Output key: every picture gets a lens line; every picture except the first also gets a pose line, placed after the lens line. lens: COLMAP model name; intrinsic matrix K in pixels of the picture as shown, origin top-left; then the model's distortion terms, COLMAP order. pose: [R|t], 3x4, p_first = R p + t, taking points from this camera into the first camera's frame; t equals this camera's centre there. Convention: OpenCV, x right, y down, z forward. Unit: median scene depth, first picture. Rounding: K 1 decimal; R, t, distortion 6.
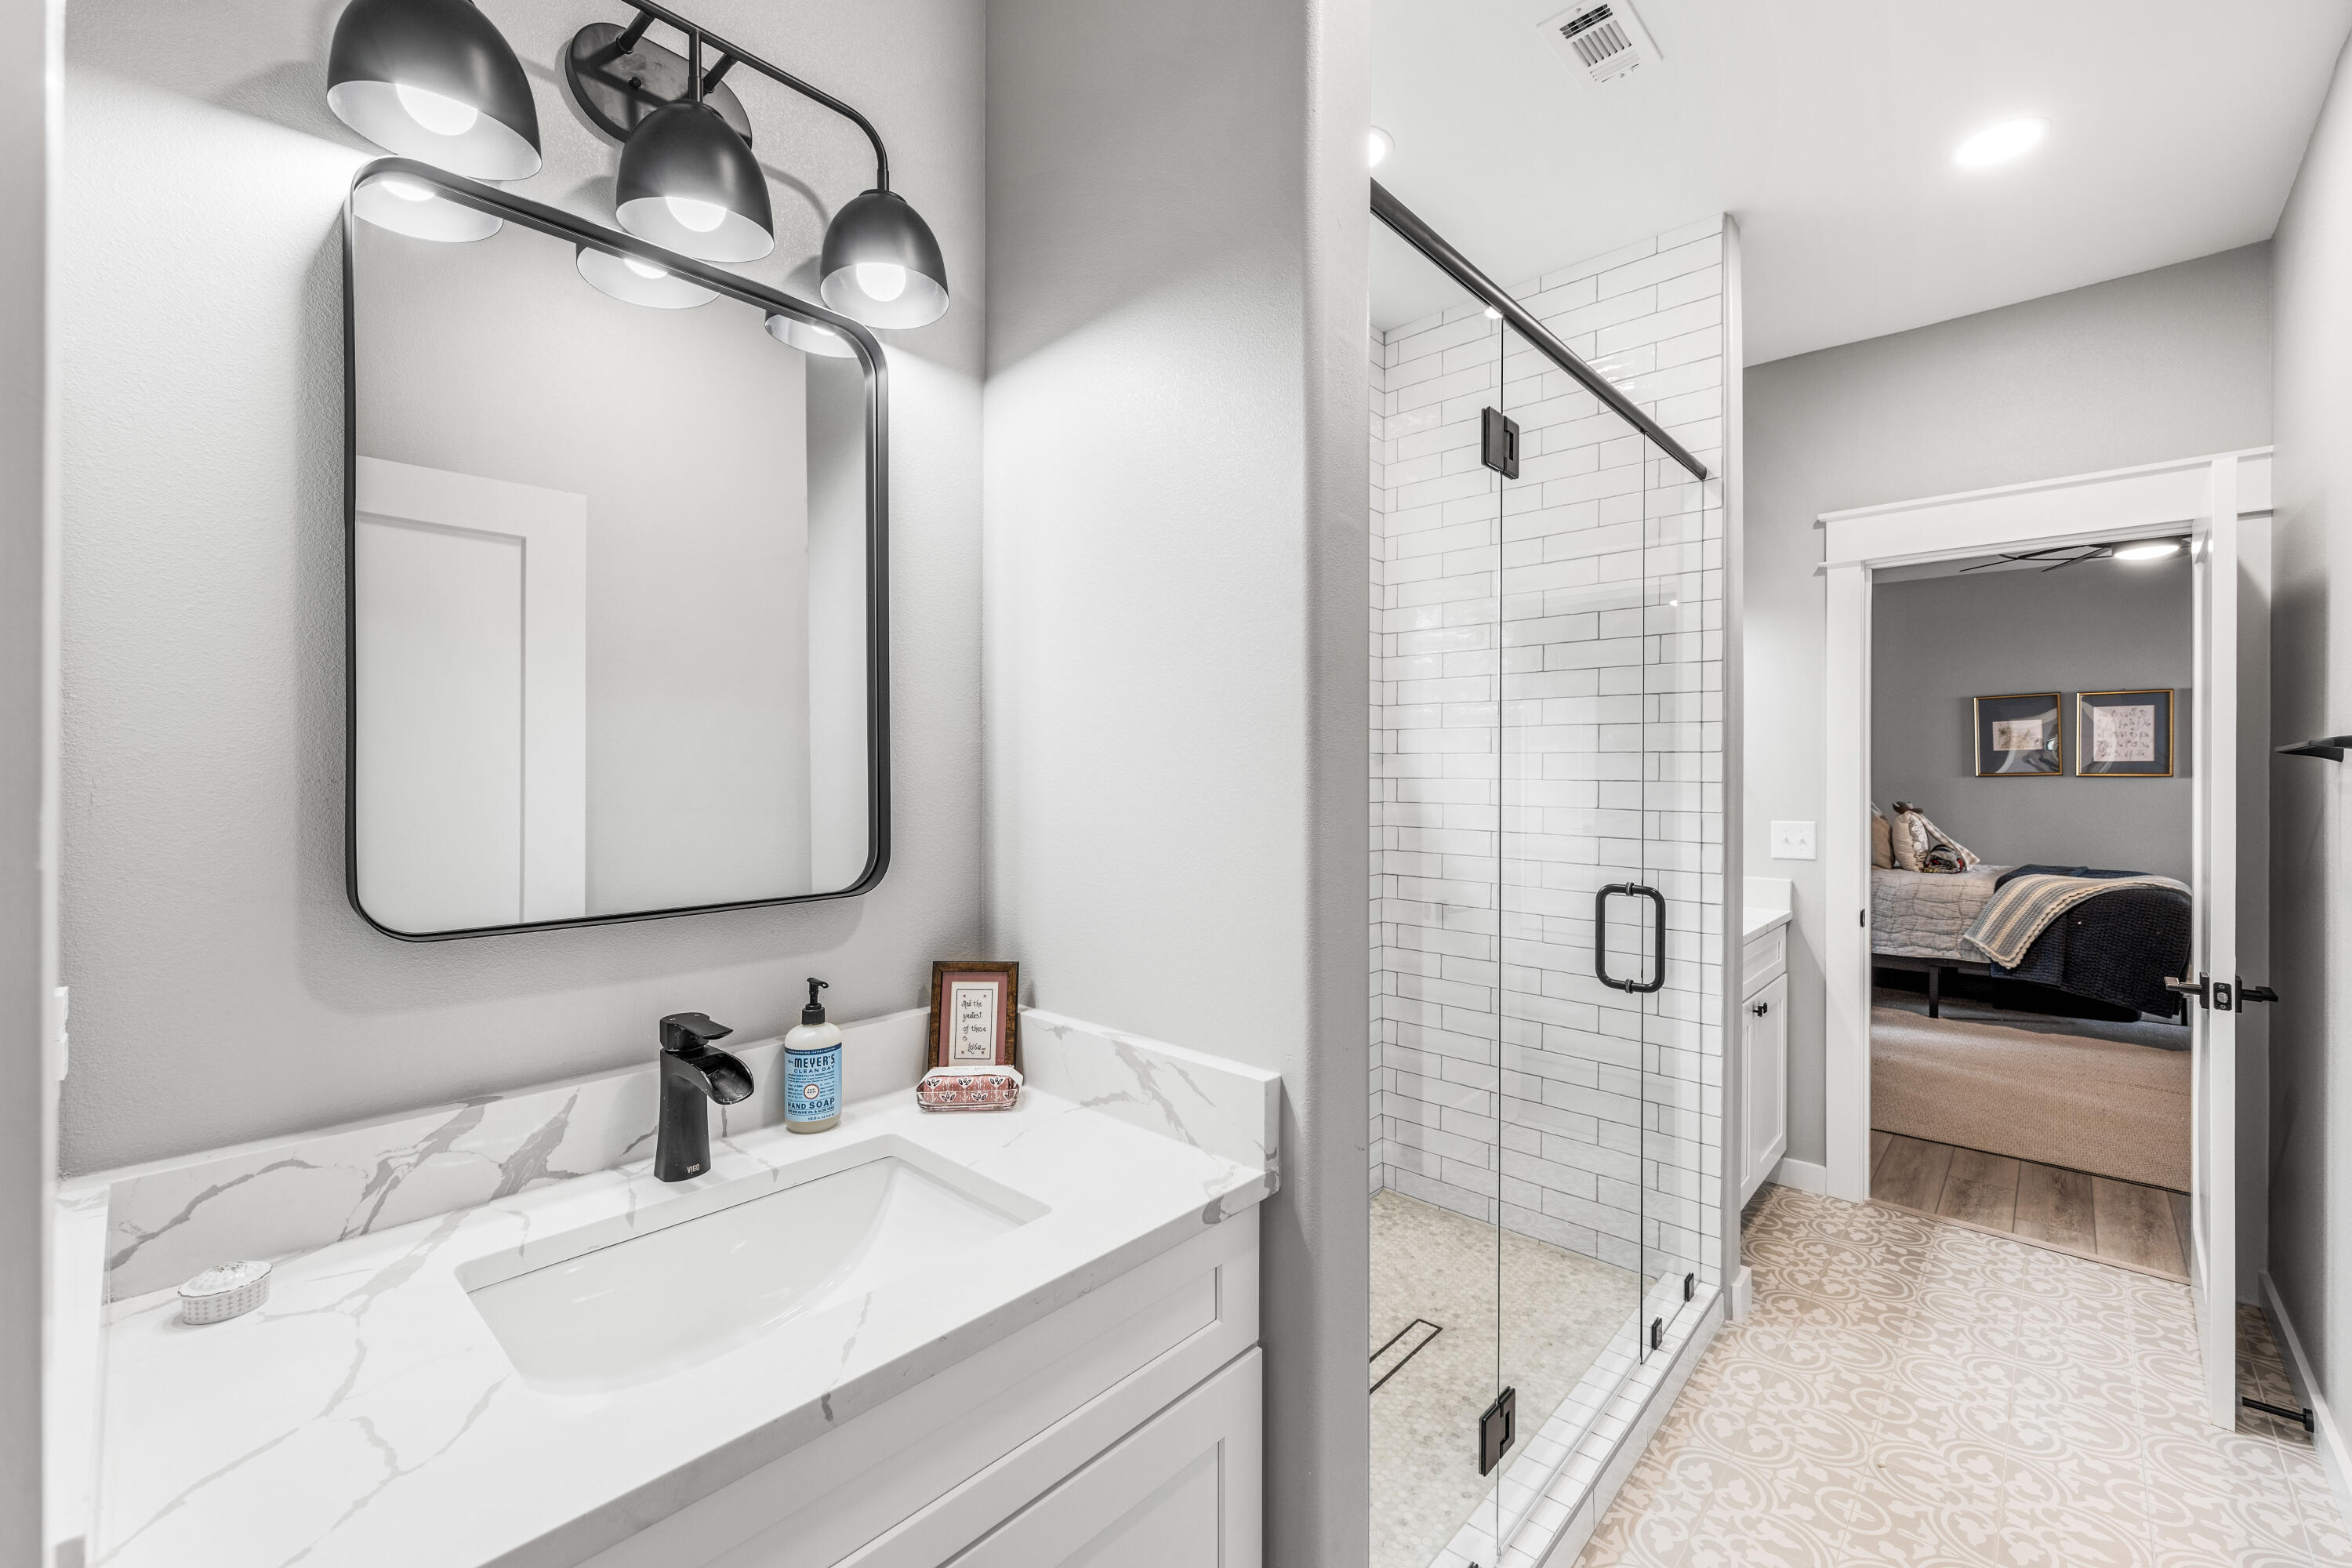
lens RADIAL K [[995.1, 0, 1171.1], [0, 995.1, 771.2], [0, 0, 1]] dist [0.000460, -0.000094]
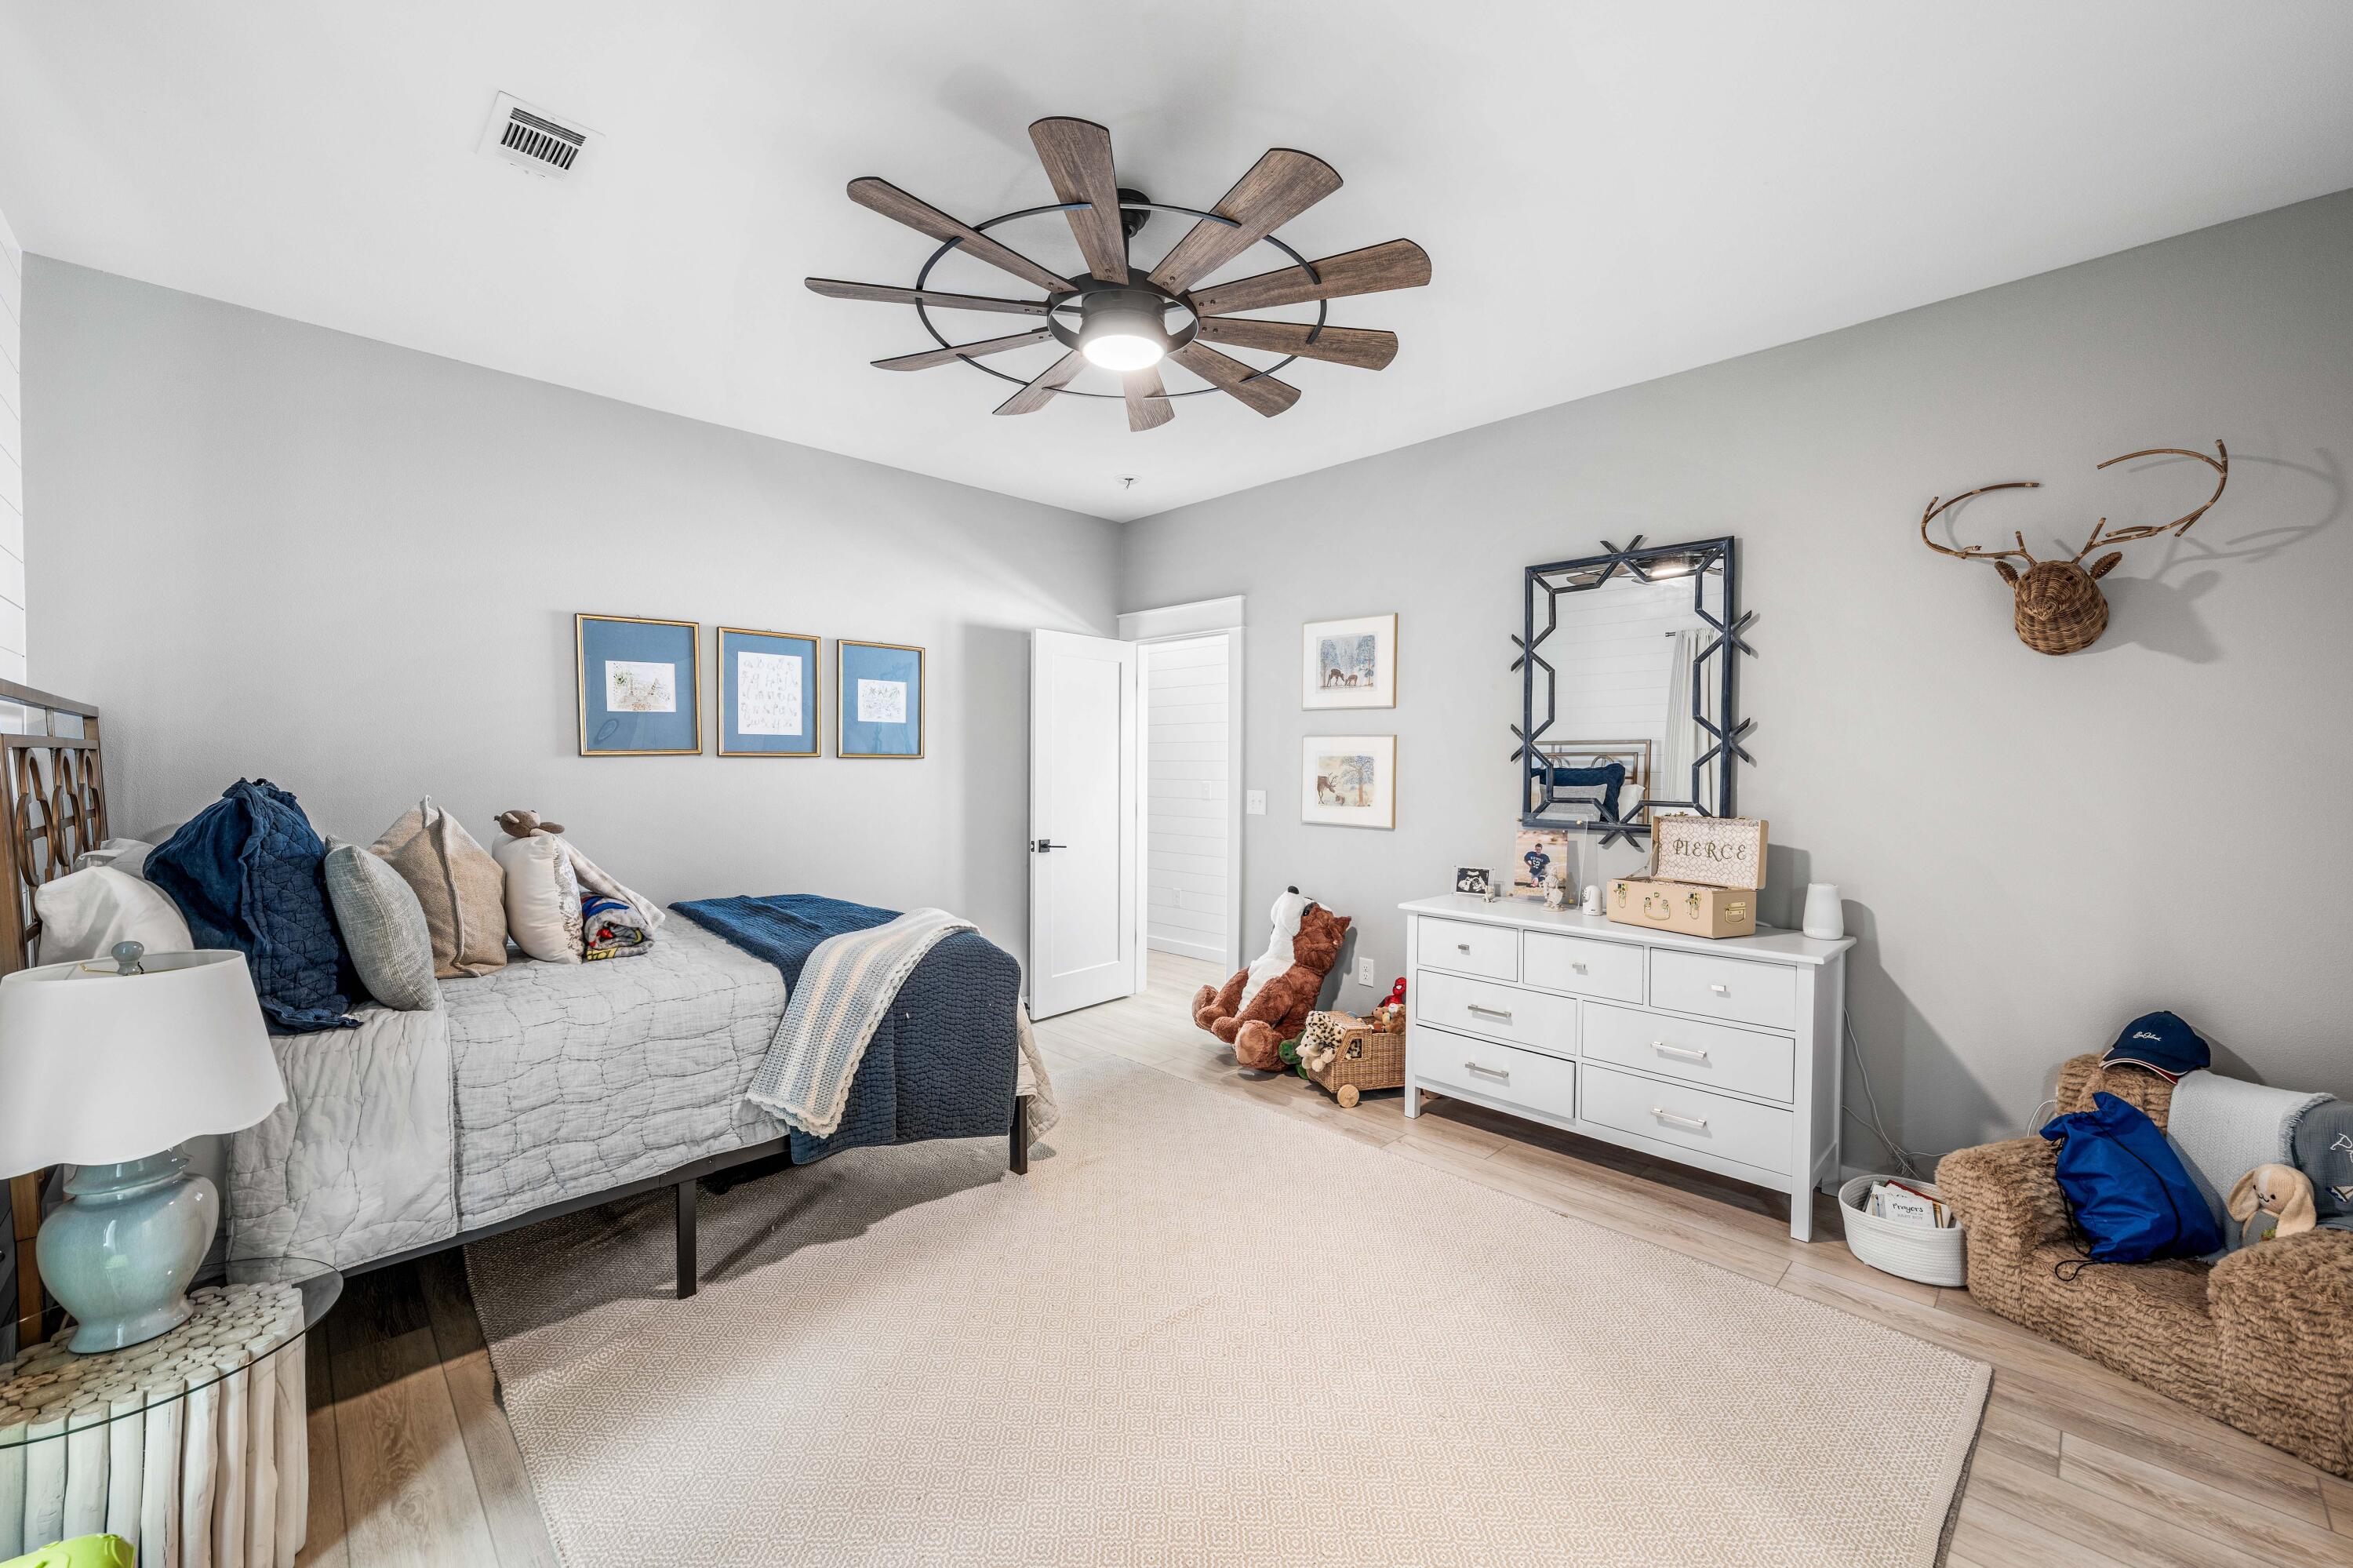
lens RADIAL K [[926.3, 0, 1183.4], [0, 926.3, 770.8], [0, 0, 1]] dist [0.000236, 0.000024]
pose [[0.054766, -0.015369, 0.998381, 0.330442], [-0.008798, 0.999835, 0.015874, 0.002754], [-0.998460, -0.009653, 0.054622, 0.682526]]
